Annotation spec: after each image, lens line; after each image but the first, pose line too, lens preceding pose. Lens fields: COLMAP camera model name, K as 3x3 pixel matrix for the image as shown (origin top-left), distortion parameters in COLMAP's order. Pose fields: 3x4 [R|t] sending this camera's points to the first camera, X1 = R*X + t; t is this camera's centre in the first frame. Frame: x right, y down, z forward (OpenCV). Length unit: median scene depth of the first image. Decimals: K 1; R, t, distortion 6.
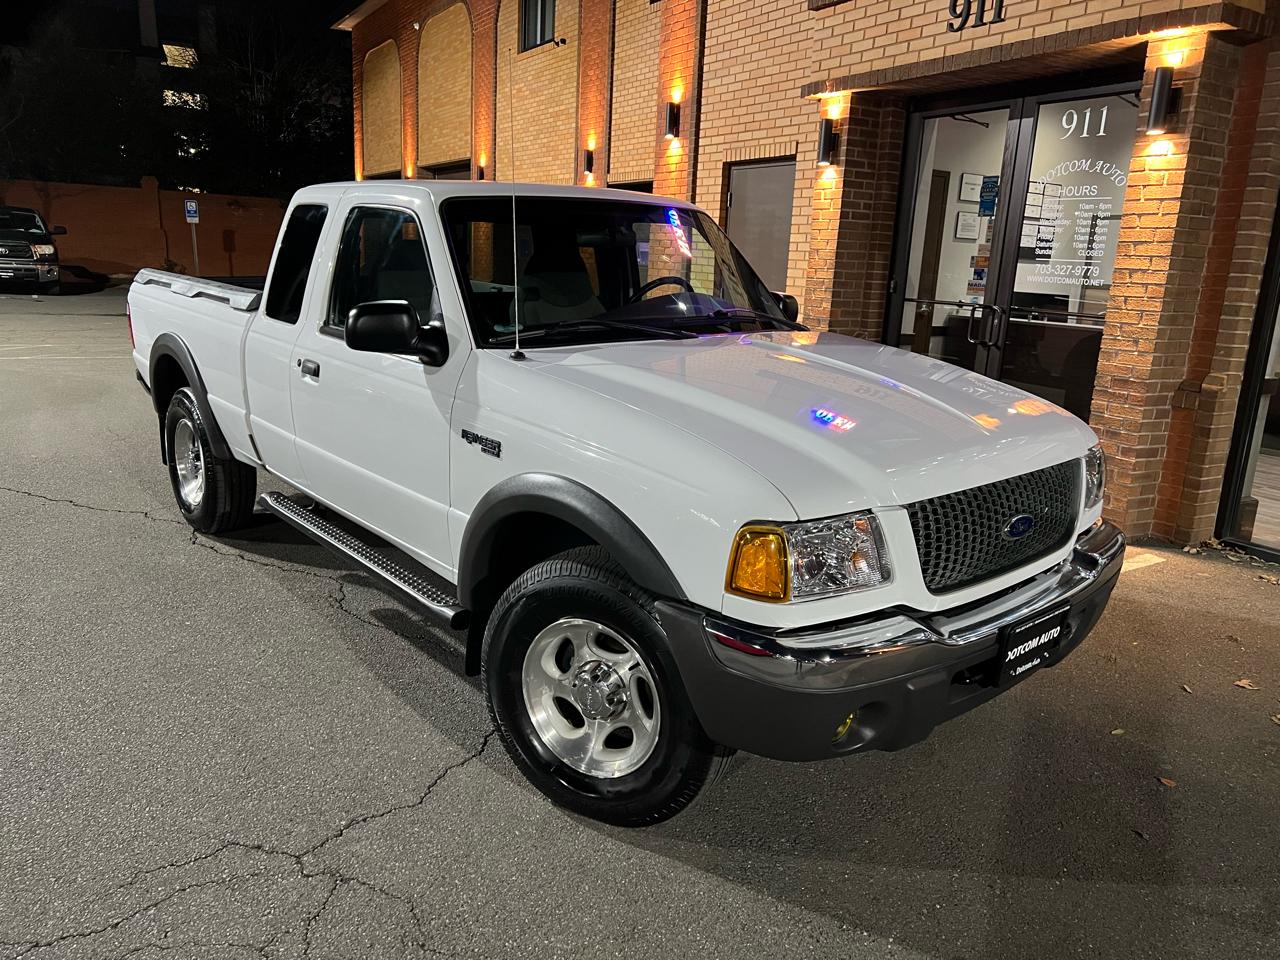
lens RADIAL K [[957.9, 0, 639.3], [0, 957.9, 486.8], [0, 0, 1]] dist [0.046299, -0.050097]
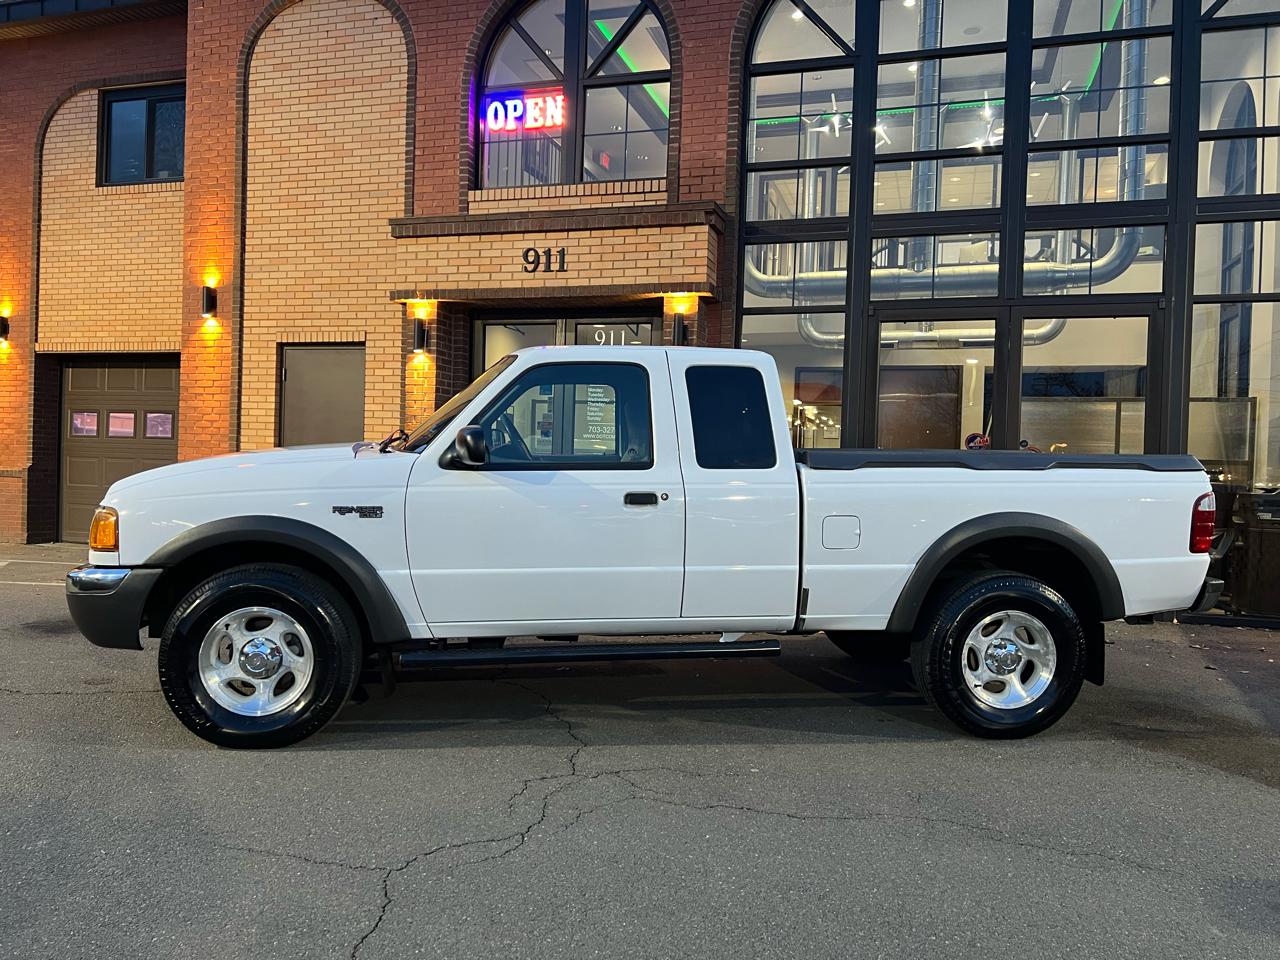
lens RADIAL K [[957.9, 0, 642.4], [0, 957.9, 485.4], [0, 0, 1]] dist [0.046299, -0.050097]
pose [[0.734694, -0.029908, 0.677739, -0.623007], [0.159661, 0.978589, -0.129894, 0.074618], [-0.659343, 0.203641, 0.723738, -0.123339]]
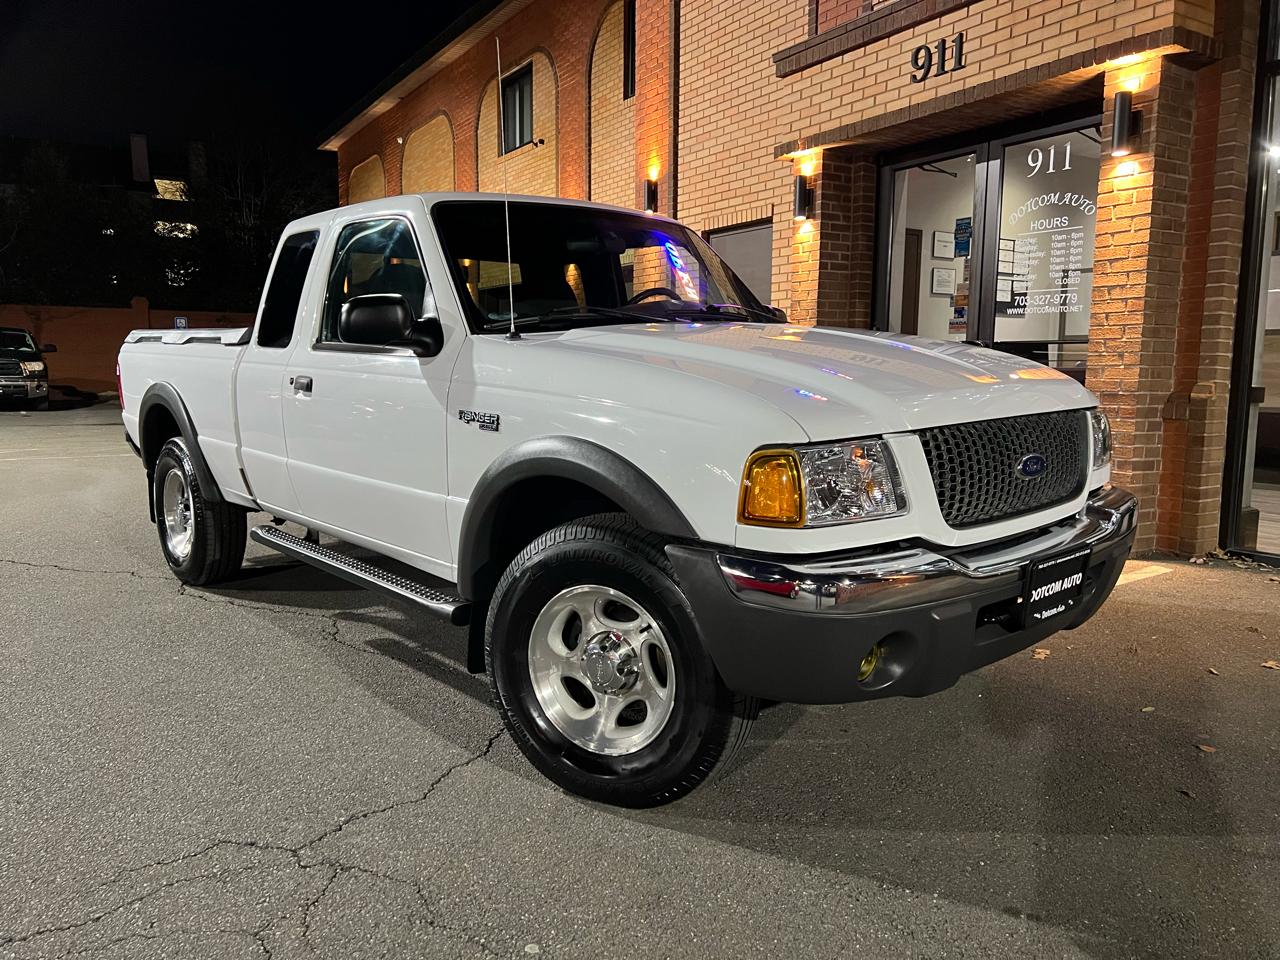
lens RADIAL K [[957.9, 0, 638.2], [0, 957.9, 484.6], [0, 0, 1]] dist [0.046299, -0.050097]
pose [[0.999039, -0.041891, 0.012915, -0.009167], [0.043069, 0.992869, -0.111161, 0.073024], [-0.008167, 0.111611, 0.993718, 0.014953]]
